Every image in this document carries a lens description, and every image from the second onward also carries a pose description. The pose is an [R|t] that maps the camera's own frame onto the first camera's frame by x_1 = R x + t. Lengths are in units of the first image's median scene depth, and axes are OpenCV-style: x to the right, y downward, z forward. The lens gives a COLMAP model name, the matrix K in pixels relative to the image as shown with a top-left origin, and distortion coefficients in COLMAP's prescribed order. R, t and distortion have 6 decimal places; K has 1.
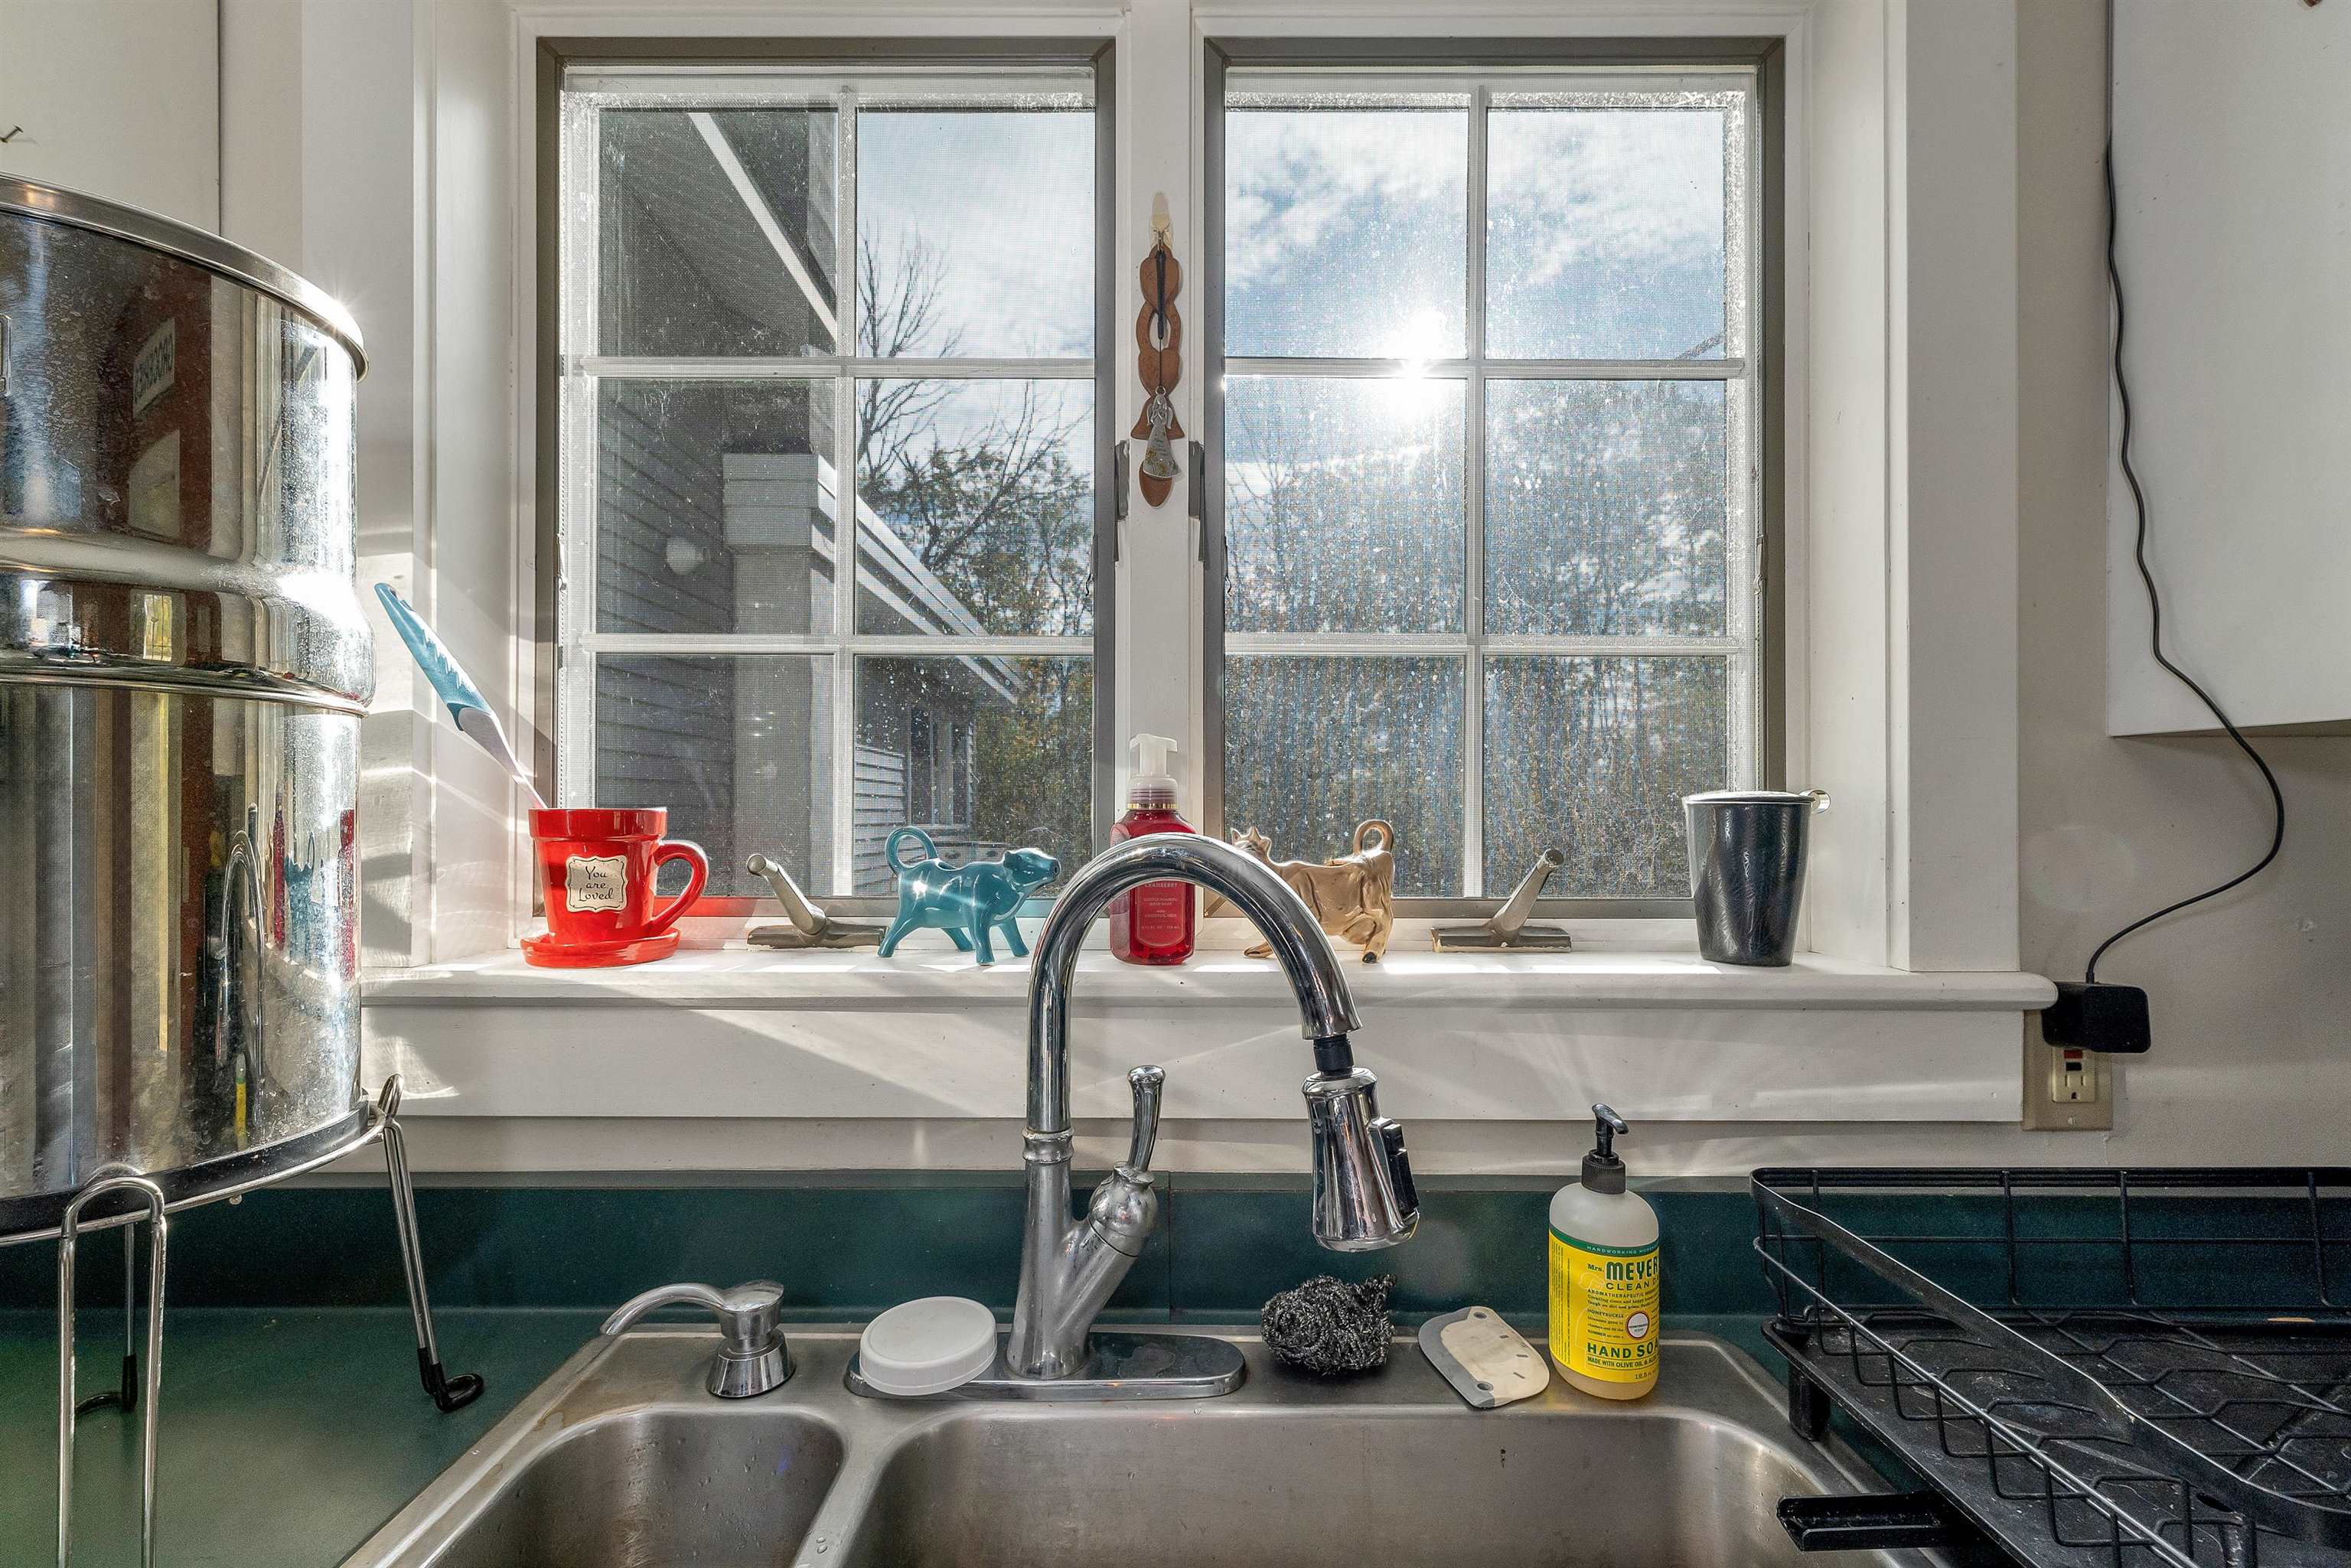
lens RADIAL K [[1005.2, 0, 1174.2], [0, 1005.2, 829.3], [0, 0, 1]] dist [0.000356, -0.000294]
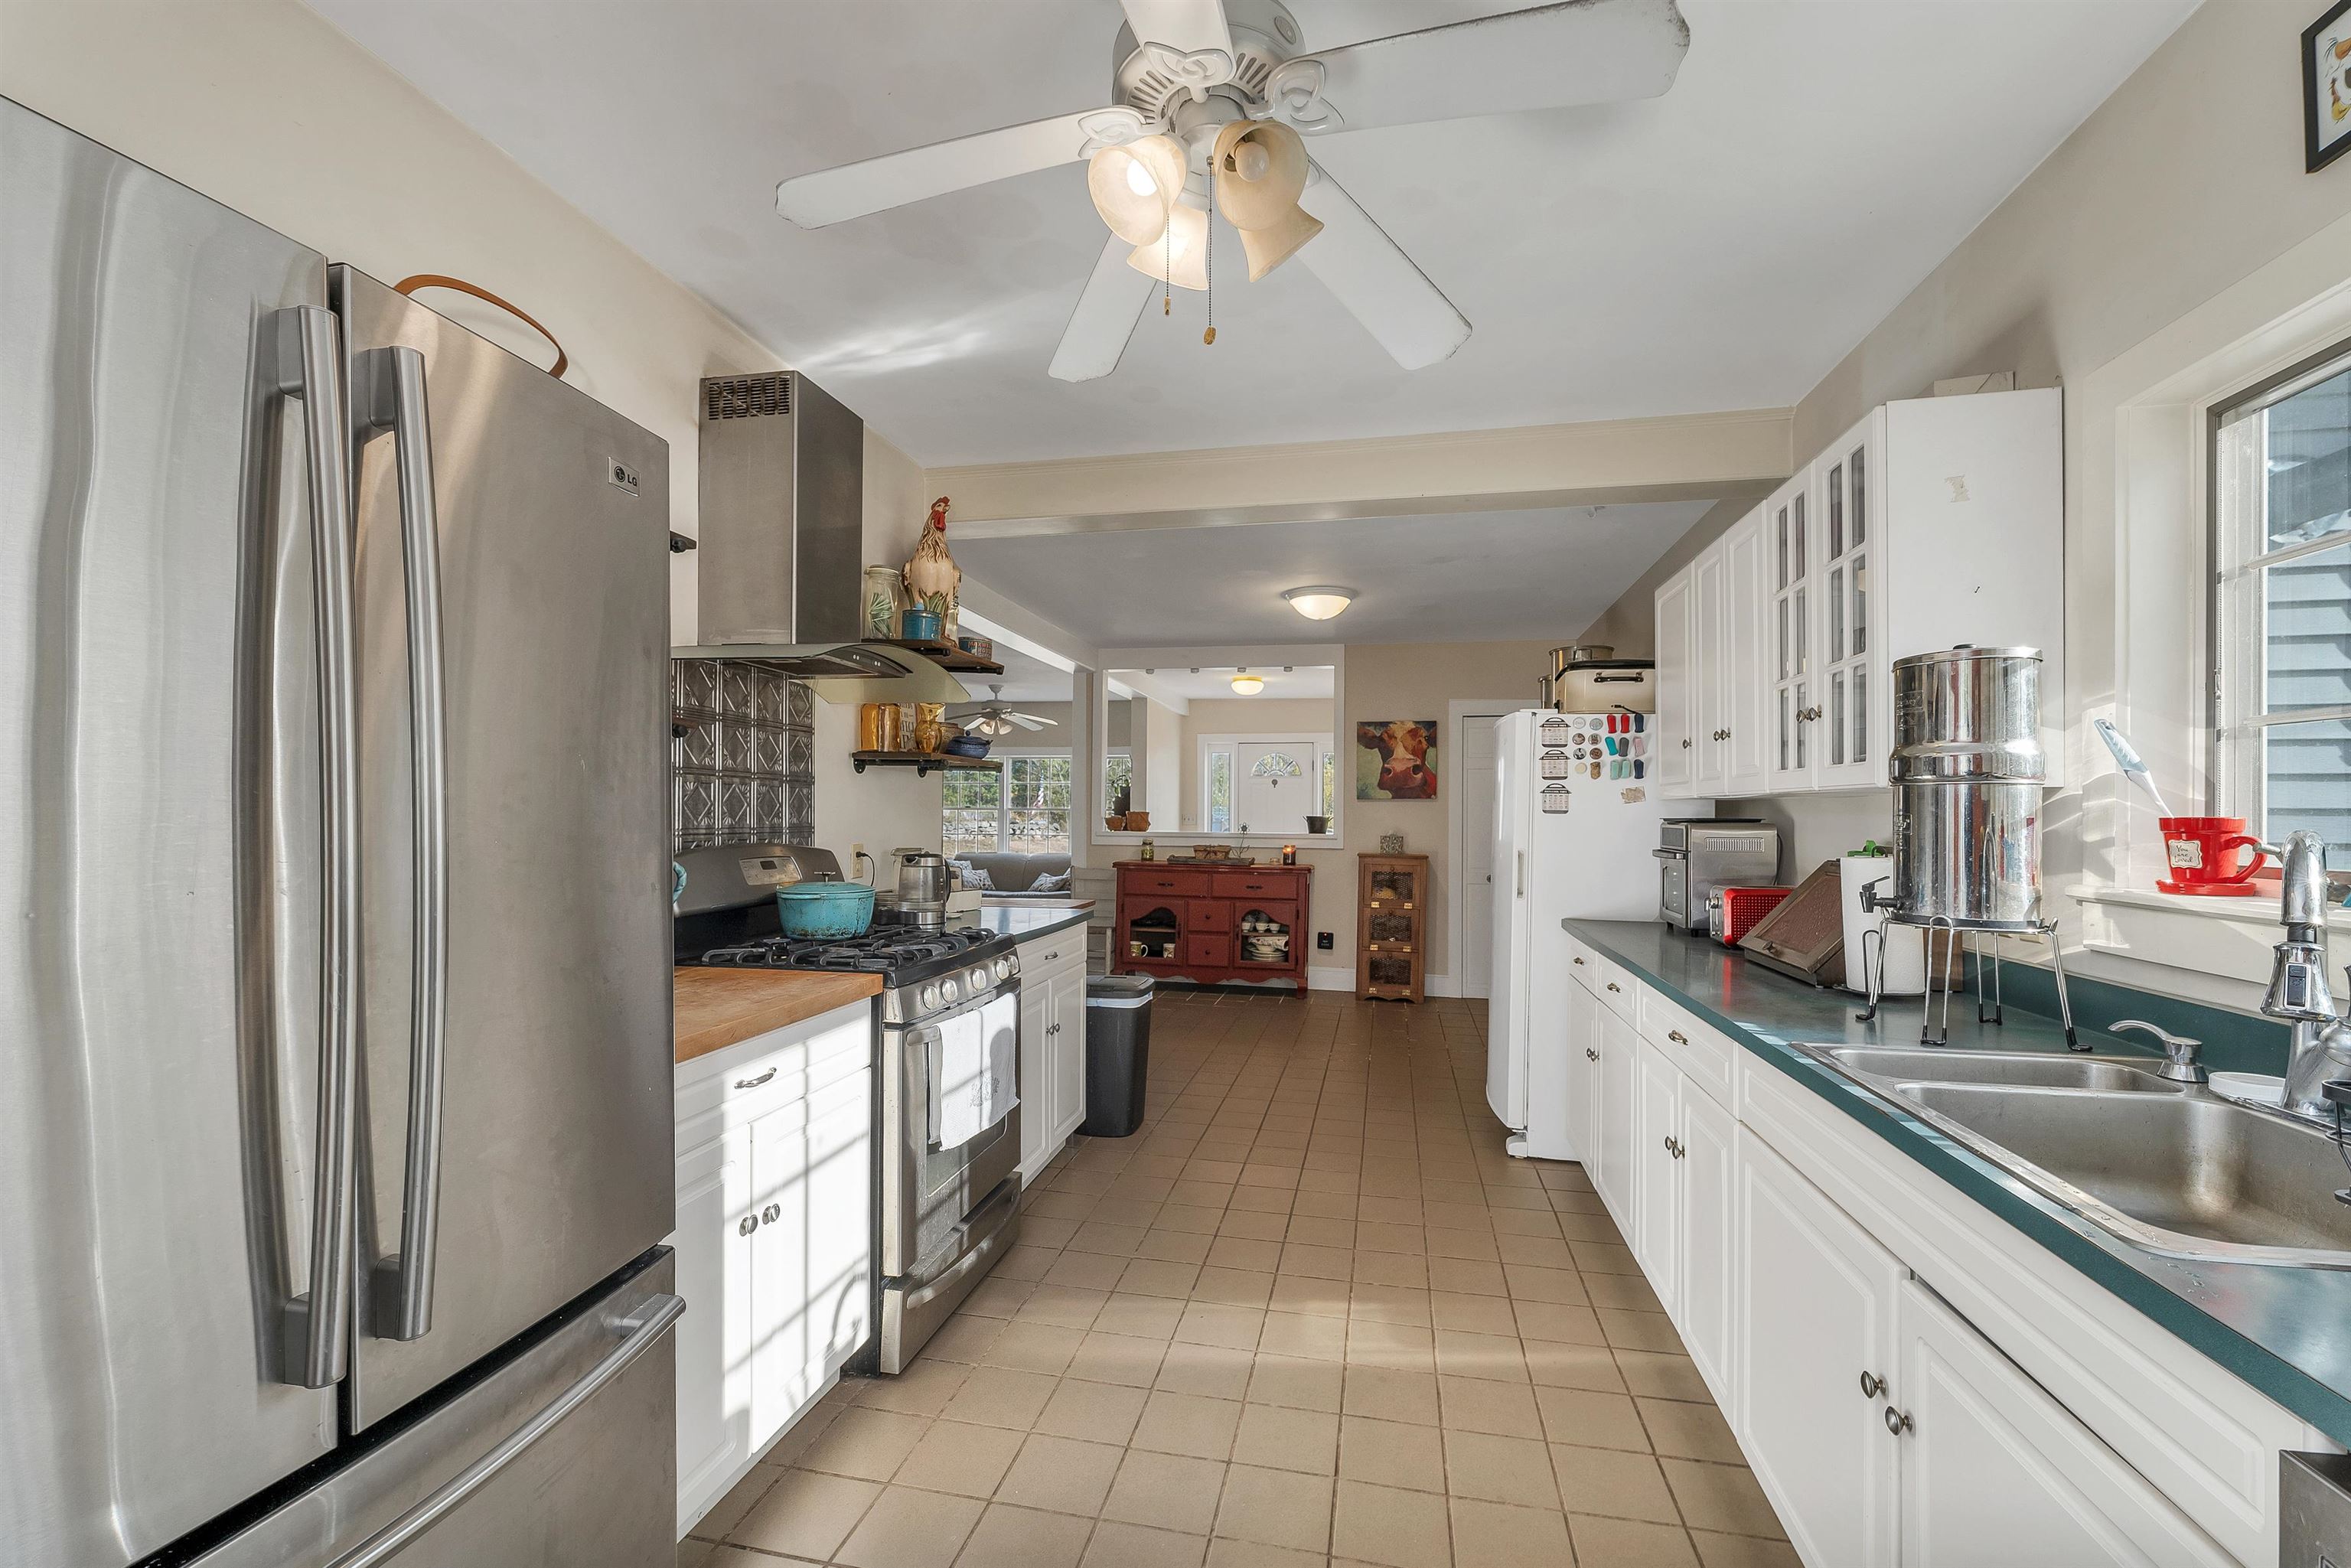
lens RADIAL K [[953.7, 0, 1175.5], [0, 953.7, 784.0], [0, 0, 1]] dist [0.001956, 0.000417]
pose [[-0.217642, -0.027651, -0.975637, 1.817754], [0.001592, 0.999587, -0.028685, -0.037249], [0.976027, -0.007796, -0.217508, -0.605118]]
